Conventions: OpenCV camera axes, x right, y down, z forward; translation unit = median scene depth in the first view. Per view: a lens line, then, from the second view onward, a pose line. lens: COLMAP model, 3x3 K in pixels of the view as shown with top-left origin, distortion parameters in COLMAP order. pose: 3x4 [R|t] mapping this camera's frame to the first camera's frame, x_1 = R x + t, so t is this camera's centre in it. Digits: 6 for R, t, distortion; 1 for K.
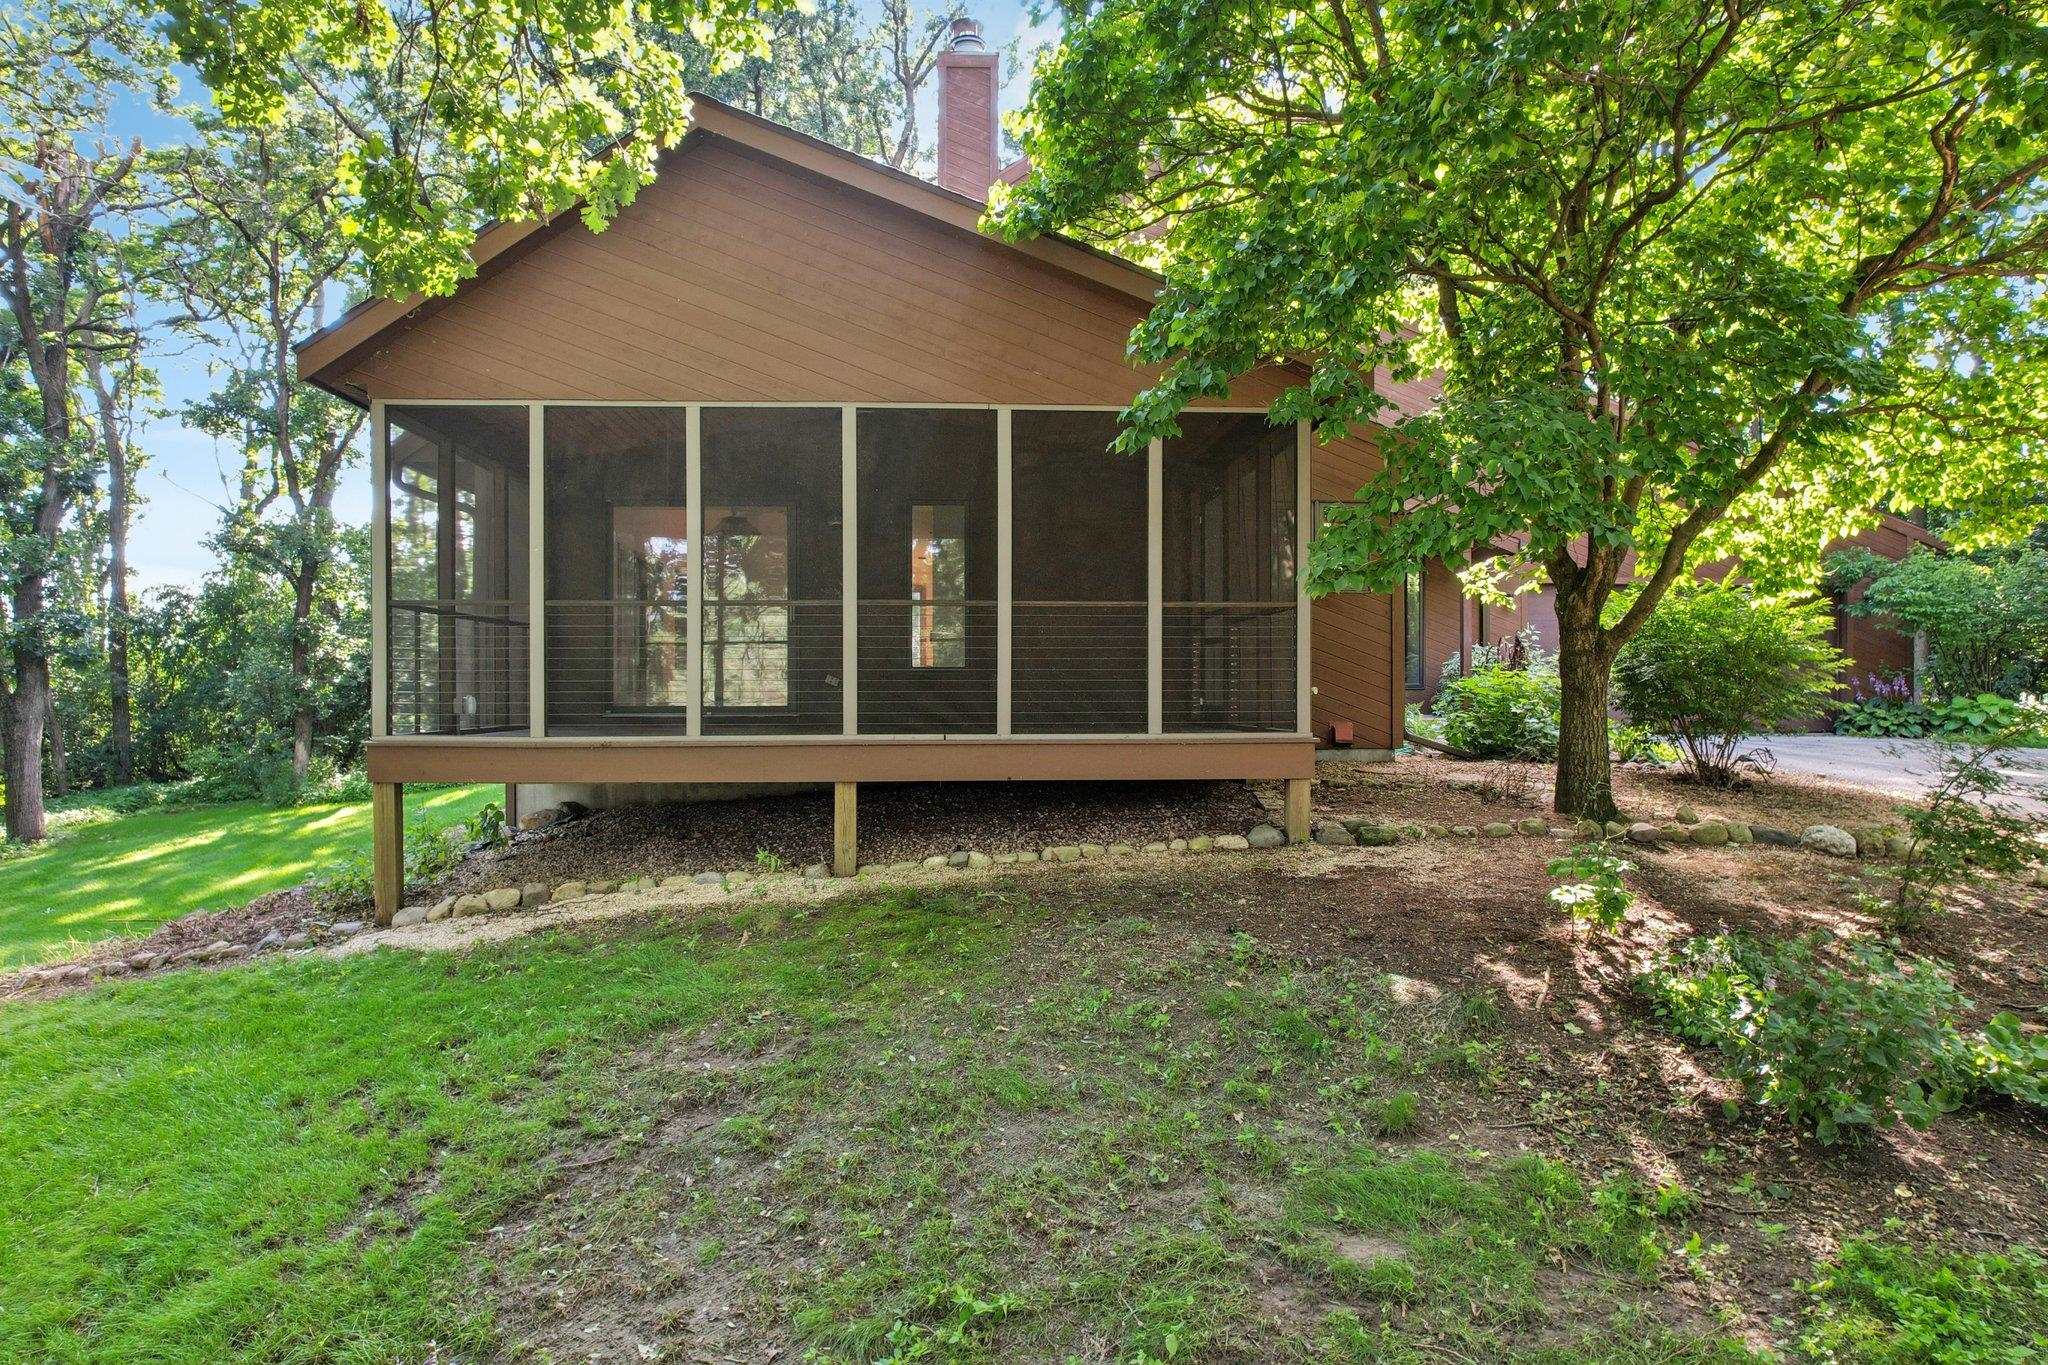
lens RADIAL K [[1377.5, 0, 1047.4], [0, 1377.5, 693.5], [0, 0, 1]] dist [-0.057225, 0.056501]
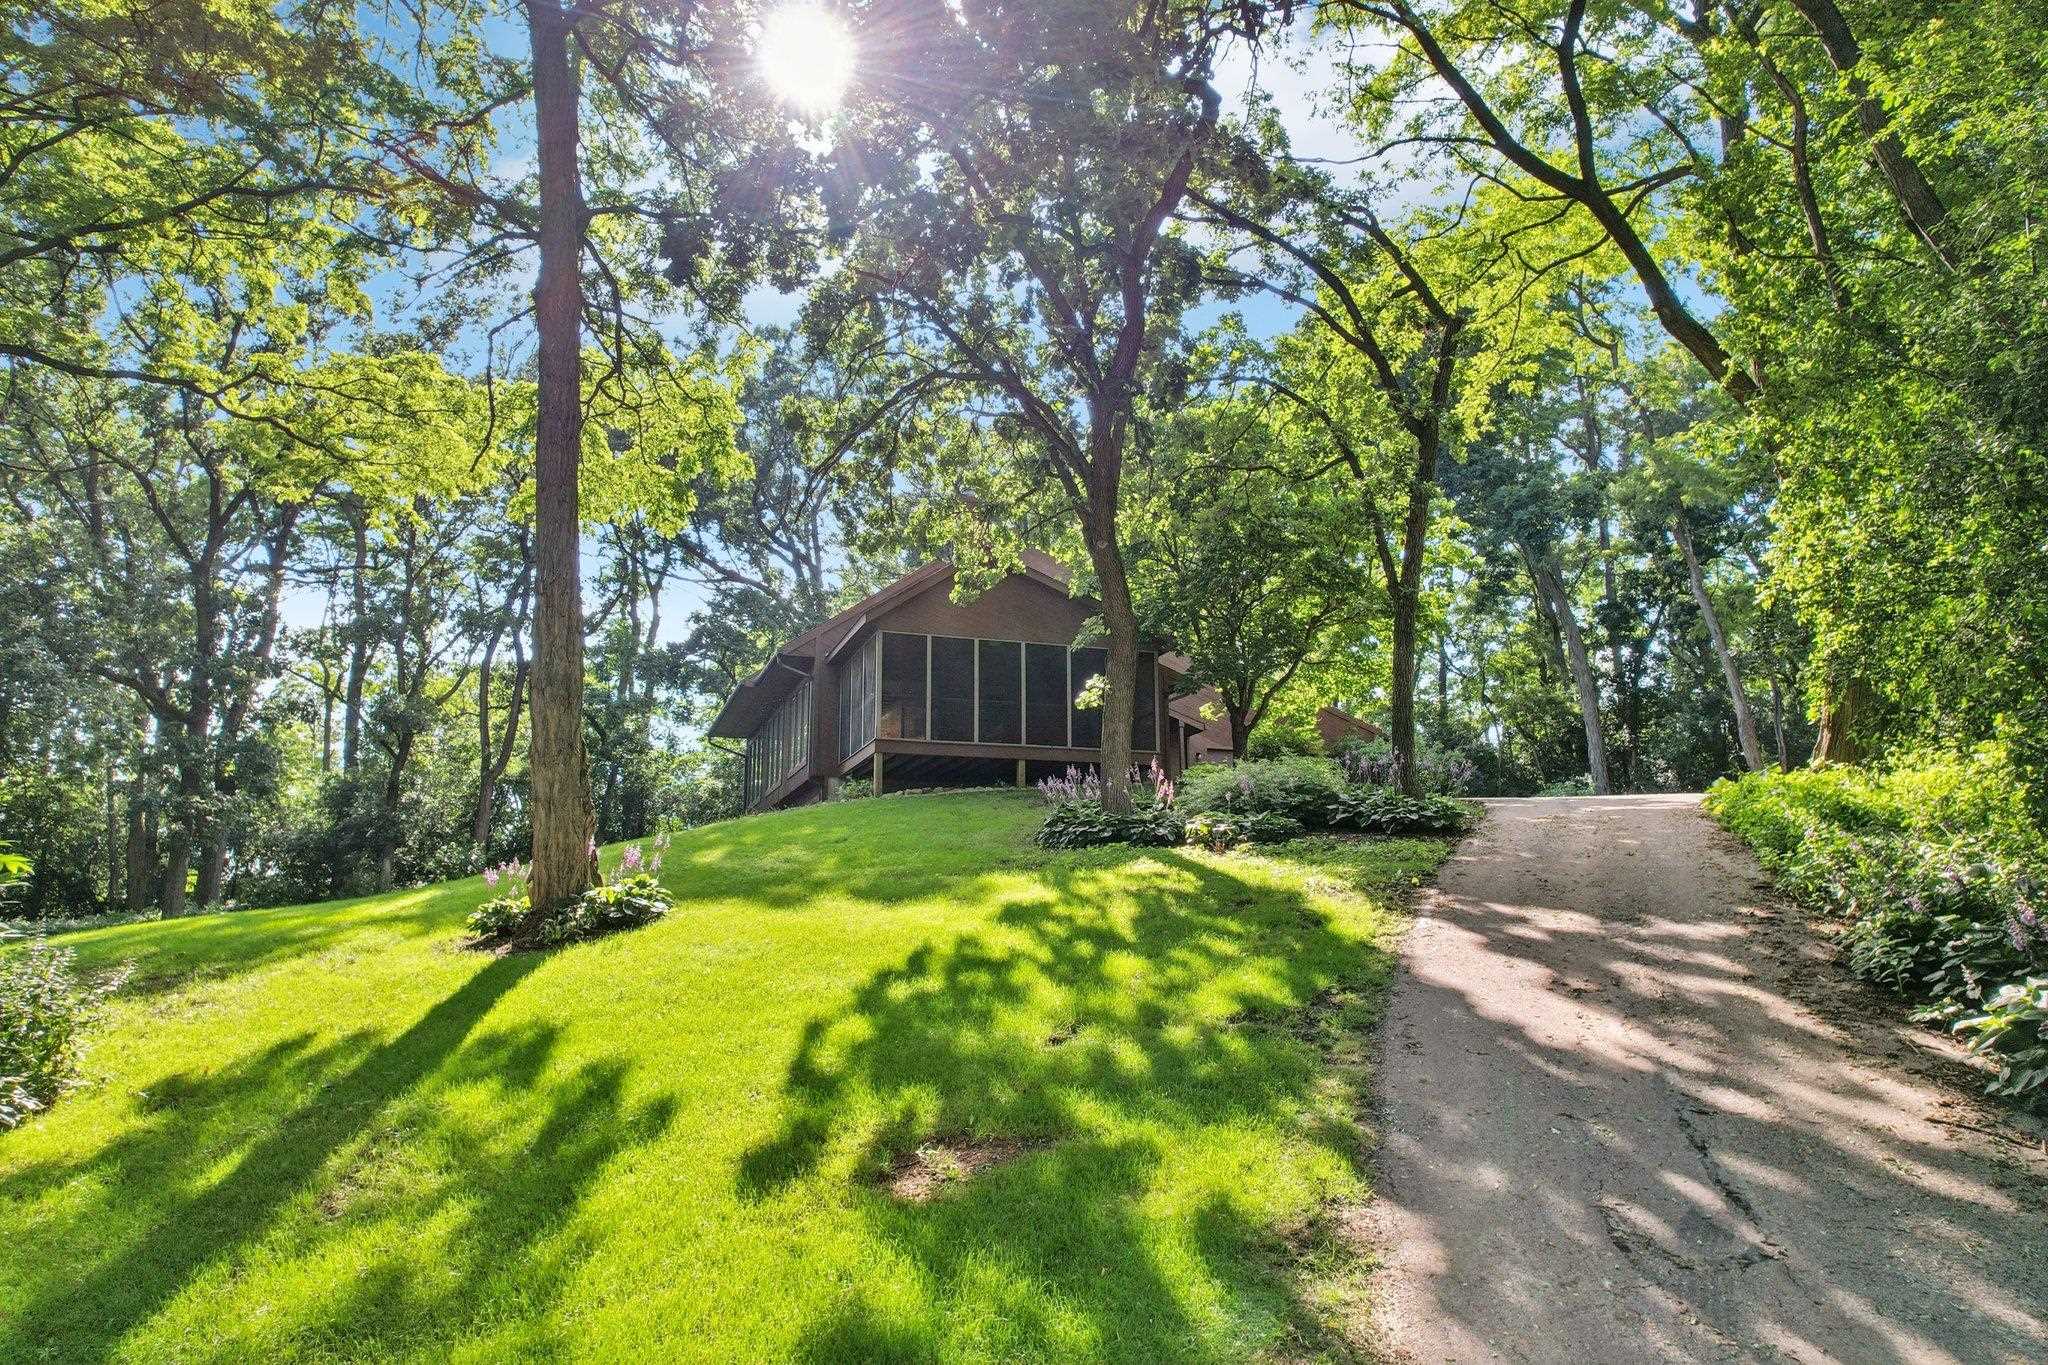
lens RADIAL K [[1377.5, 0, 1047.4], [0, 1377.5, 693.5], [0, 0, 1]] dist [-0.057225, 0.056501]
pose [[0.967046, 0.046419, 0.250333, -0.881574], [0.005396, 0.979282, -0.202430, 0.552416], [-0.254543, 0.197110, 0.946761, -2.012202]]
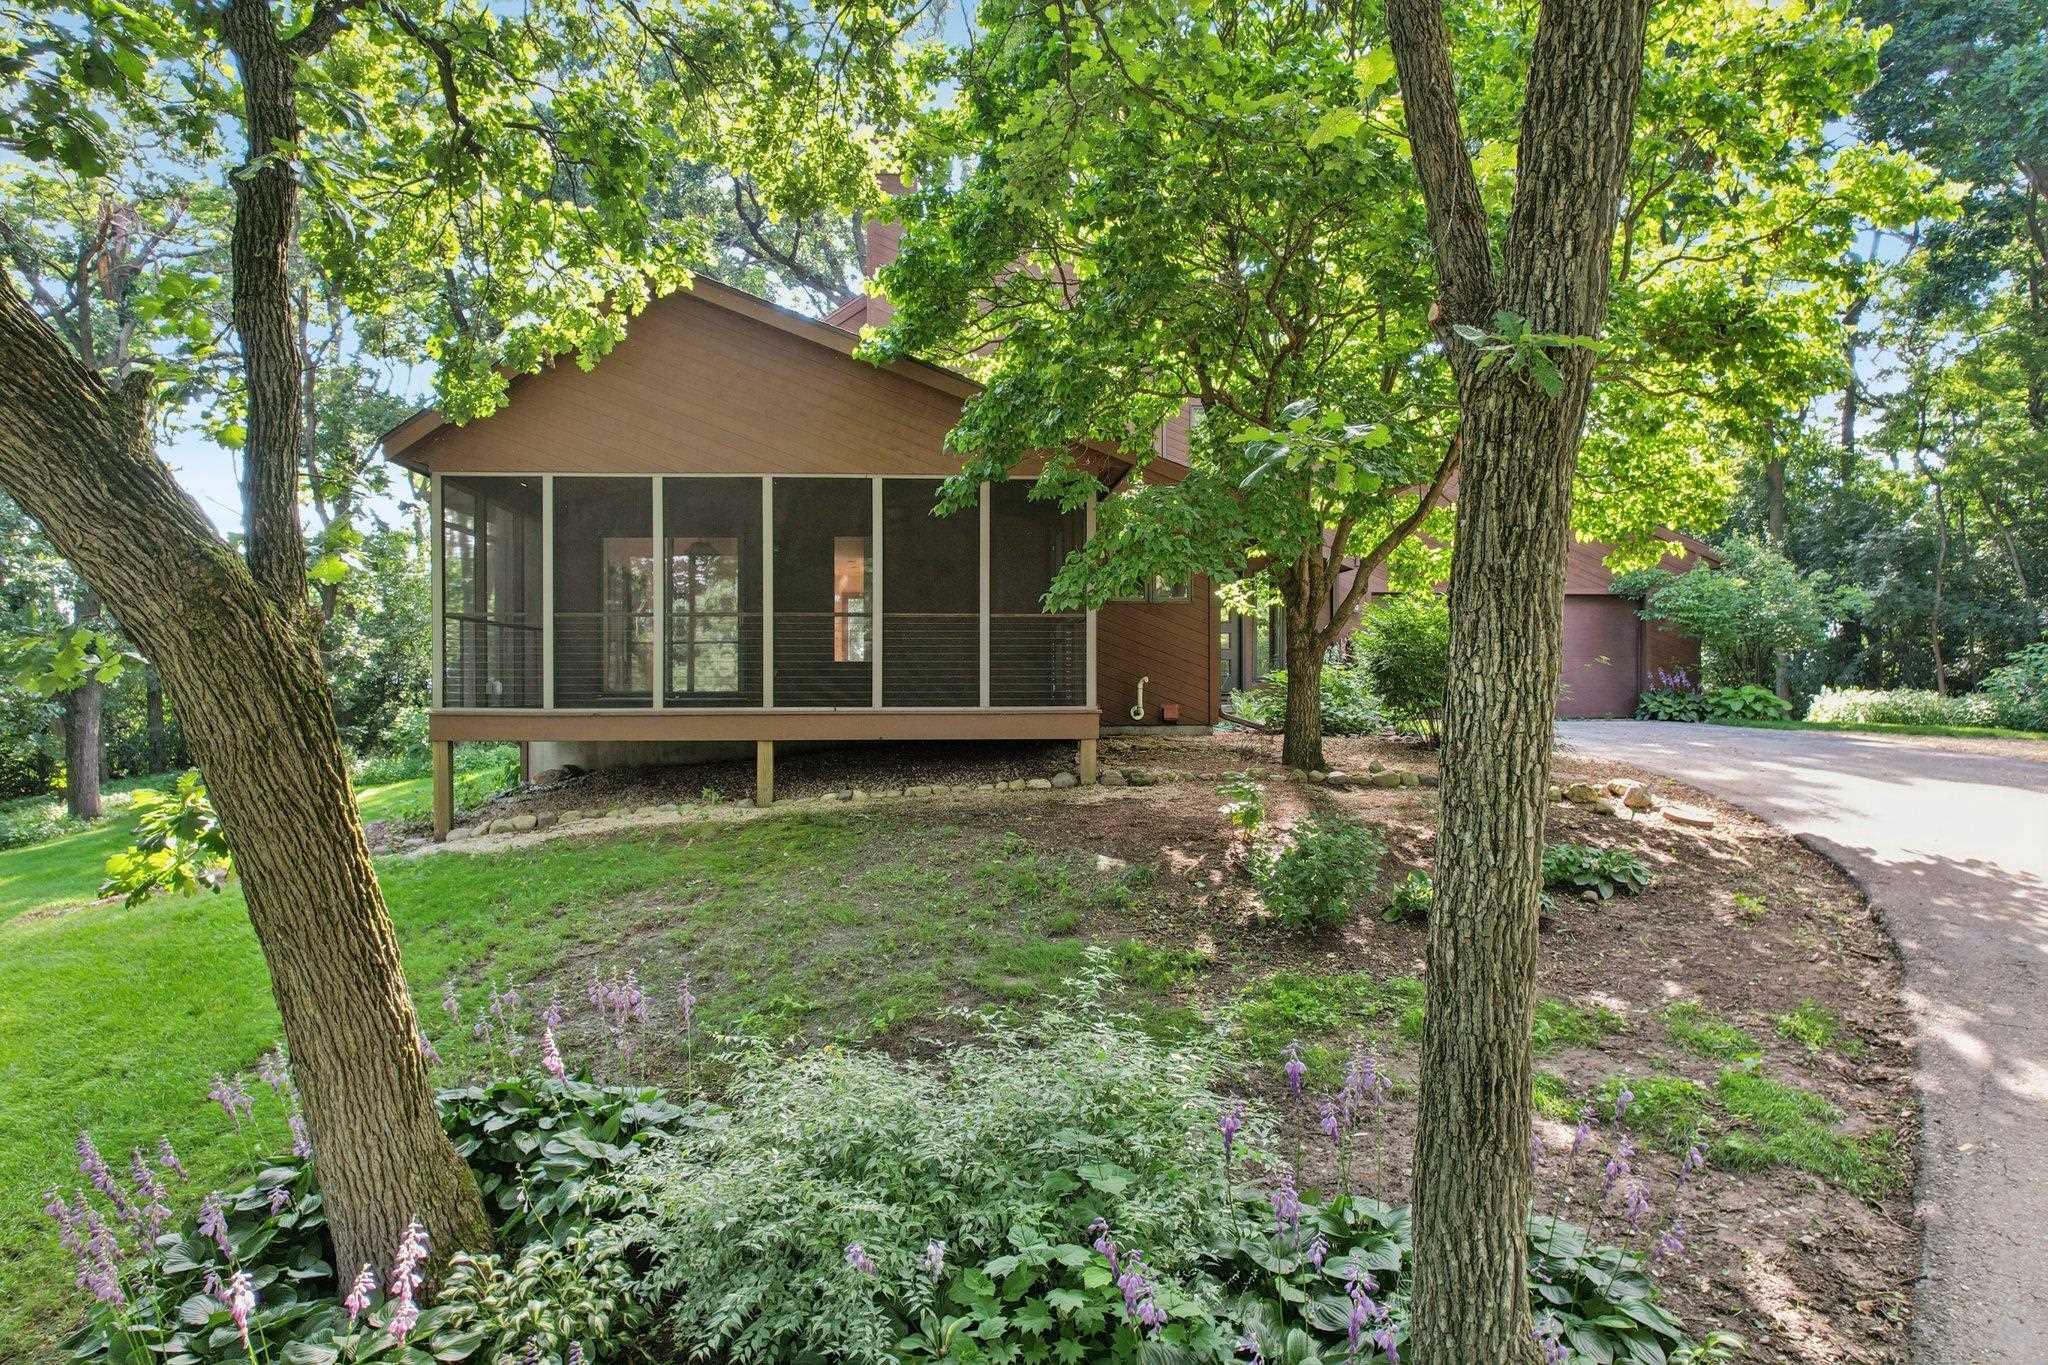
lens RADIAL K [[1372.5, 0, 1050.6], [0, 1372.5, 708.4], [0, 0, 1]] dist [-0.025311, 0.002029]
pose [[0.999991, -0.000208, 0.004253, 0.141516], [0.000160, 0.999938, 0.011171, 0.014918], [-0.004255, -0.011171, 0.999929, -0.417255]]
